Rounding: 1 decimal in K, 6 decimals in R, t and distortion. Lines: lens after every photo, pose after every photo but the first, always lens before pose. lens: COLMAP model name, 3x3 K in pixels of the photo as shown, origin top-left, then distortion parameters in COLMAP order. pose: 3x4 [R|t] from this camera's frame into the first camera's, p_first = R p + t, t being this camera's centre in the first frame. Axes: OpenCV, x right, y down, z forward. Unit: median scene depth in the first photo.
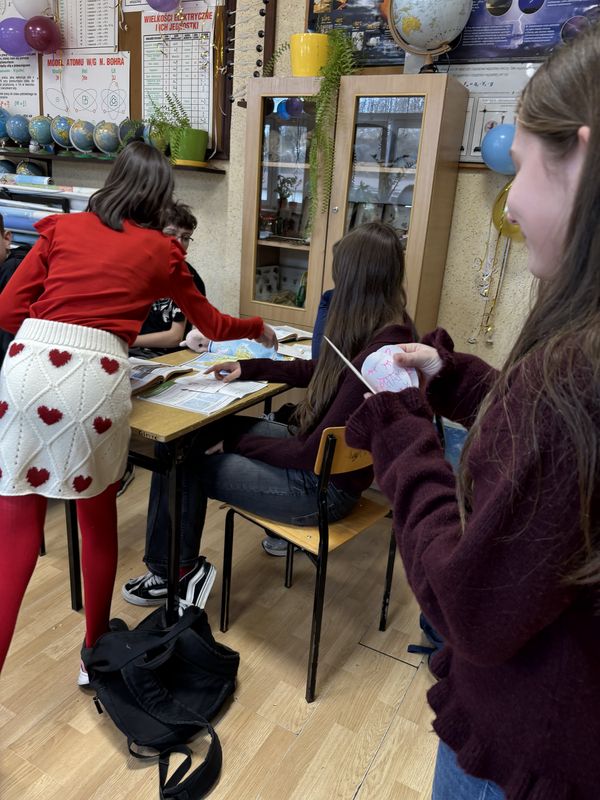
lens RADIAL K [[612.4, 0, 295.2], [0, 612.4, 397.6], [0, 0, 1]] dist [0.043926, -0.045691]
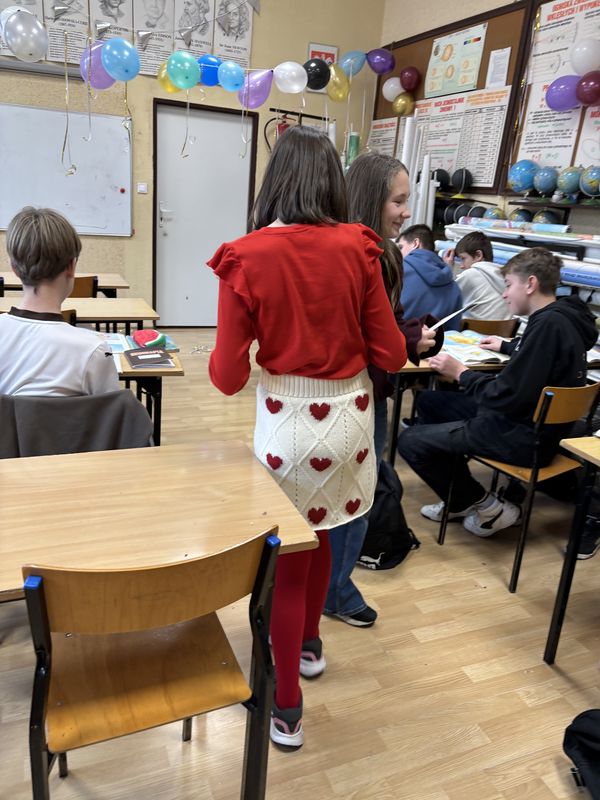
lens RADIAL K [[612.4, 0, 295.9], [0, 612.4, 400.1], [0, 0, 1]] dist [0.043926, -0.045691]
pose [[0.769384, 0.176774, -0.613840, -0.125927], [-0.211973, 0.977149, 0.015713, 0.003874], [0.602591, 0.118028, 0.789274, -0.066076]]
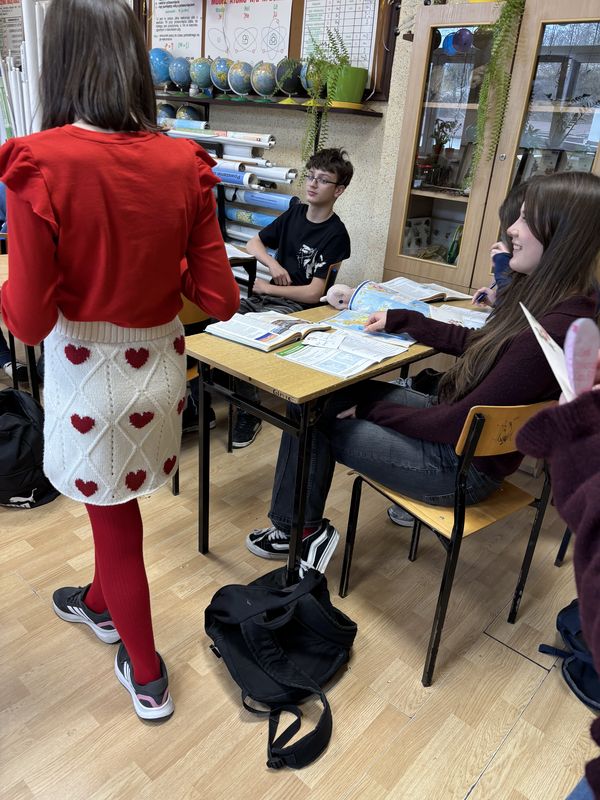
lens RADIAL K [[612.4, 0, 297.4], [0, 612.4, 400.0], [0, 0, 1]] dist [0.043926, -0.045691]
pose [[0.974191, 0.090697, -0.206703, -0.009991], [-0.073897, 0.993410, 0.087610, -0.011851], [0.213287, -0.070074, 0.974473, 0.044186]]
